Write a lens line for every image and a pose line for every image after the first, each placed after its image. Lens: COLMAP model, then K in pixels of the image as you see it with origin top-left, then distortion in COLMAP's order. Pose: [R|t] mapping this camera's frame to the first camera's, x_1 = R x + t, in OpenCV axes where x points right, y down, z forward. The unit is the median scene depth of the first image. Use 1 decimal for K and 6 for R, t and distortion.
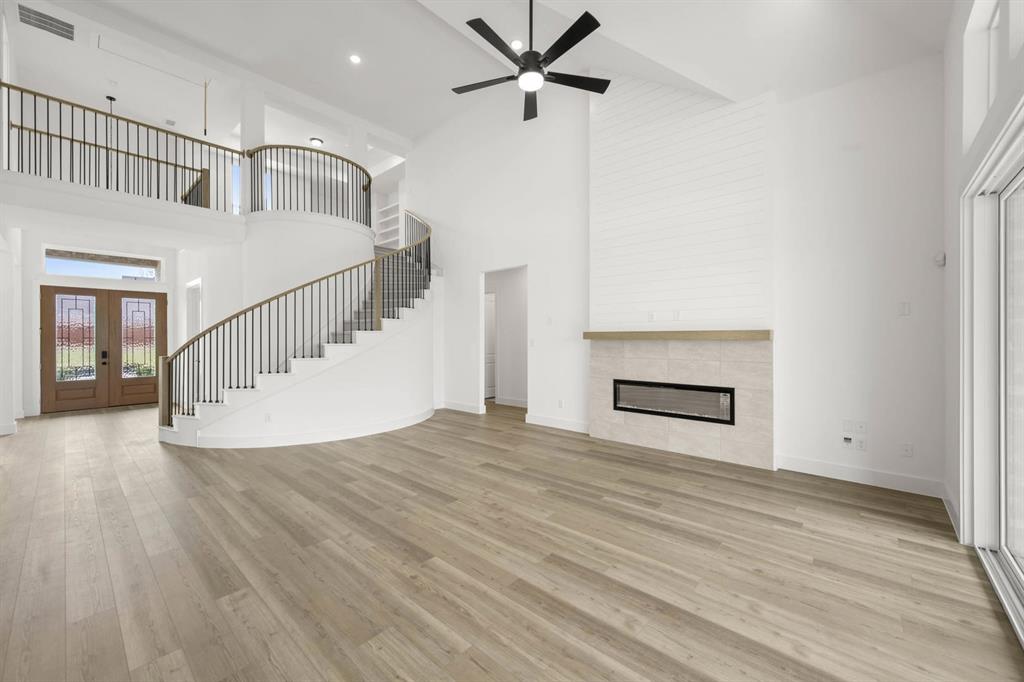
lens RADIAL K [[402.5, 0, 510.5], [0, 402.5, 338.6], [0, 0, 1]] dist [-0.000209, 0.000517]
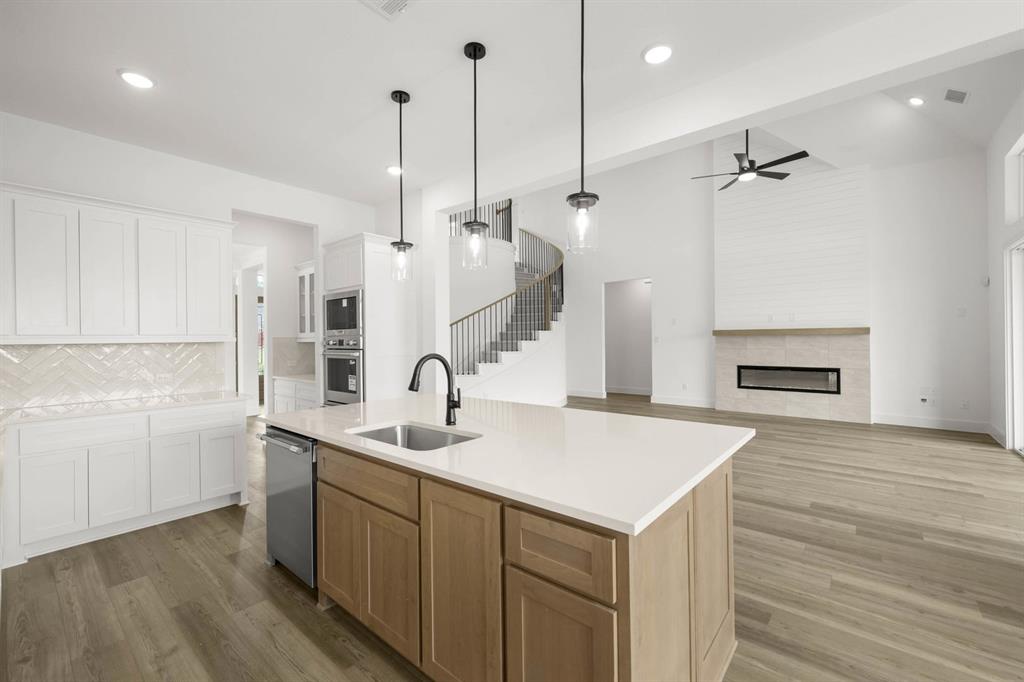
lens RADIAL K [[423.7, 0, 516.7], [0, 423.7, 338.9], [0, 0, 1]] dist [0.004722, -0.000222]
pose [[0.999272, -0.006587, 0.037582, -0.622687], [0.006751, 0.999968, -0.004232, 0.016639], [-0.037553, 0.004483, 0.999285, -0.445153]]
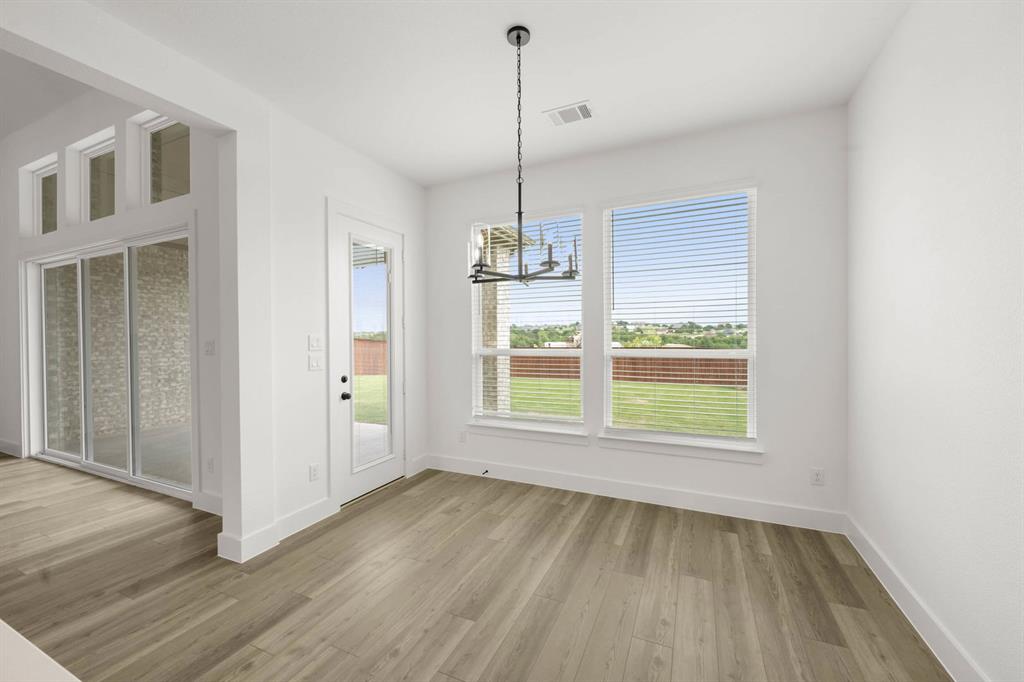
lens RADIAL K [[402.5, 0, 511.8], [0, 402.5, 336.0], [0, 0, 1]] dist [-0.000209, 0.000517]
pose [[-0.306109, 0.011385, 0.951928, -0.709625], [0.011728, 0.999898, -0.008187, 0.011000], [-0.951924, 0.008658, -0.306211, -0.287825]]
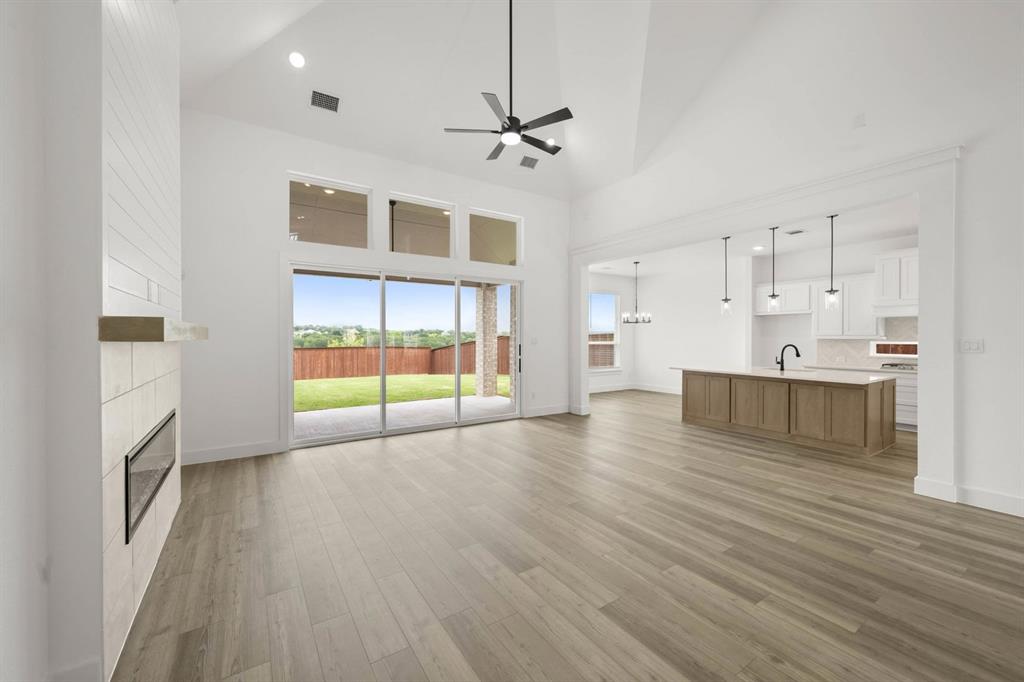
lens RADIAL K [[402.5, 0, 512.0], [0, 402.5, 339.8], [0, 0, 1]] dist [-0.000209, 0.000517]
pose [[-0.969864, 0.002439, 0.243636, -0.176843], [0.005175, 0.999931, 0.010590, -0.003010], [-0.243593, 0.011531, -0.969809, 1.481293]]
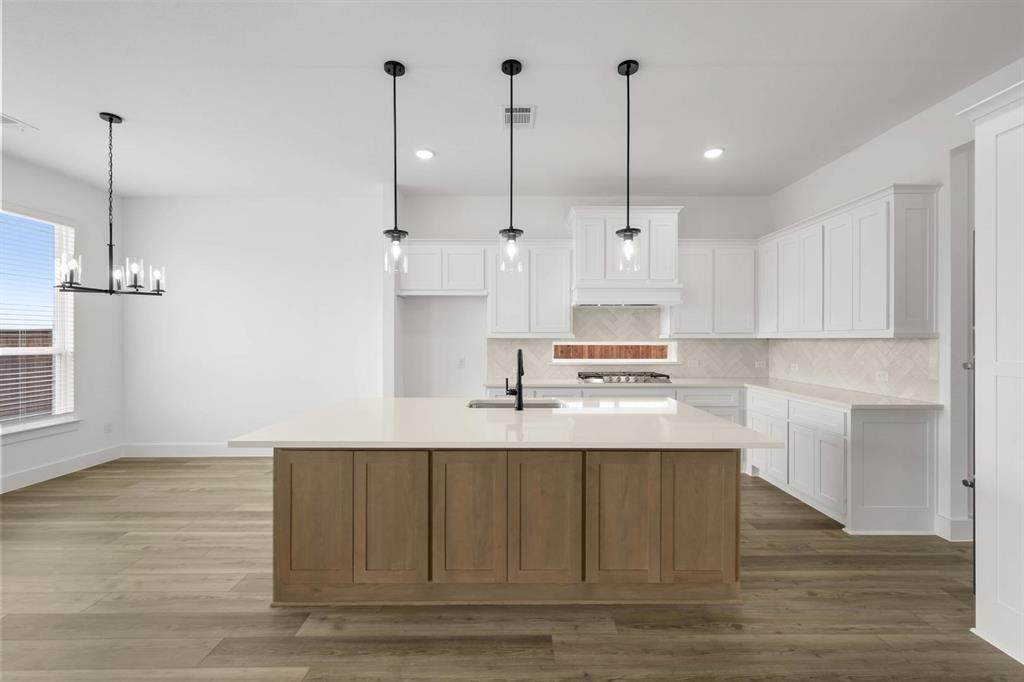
lens RADIAL K [[423.7, 0, 515.5], [0, 423.7, 340.1], [0, 0, 1]] dist [0.004722, -0.000222]
pose [[-0.734316, 0.007722, -0.678764, -0.293180], [0.001124, 0.999948, 0.010159, 0.010462], [0.678807, 0.006697, -0.734286, 0.477846]]
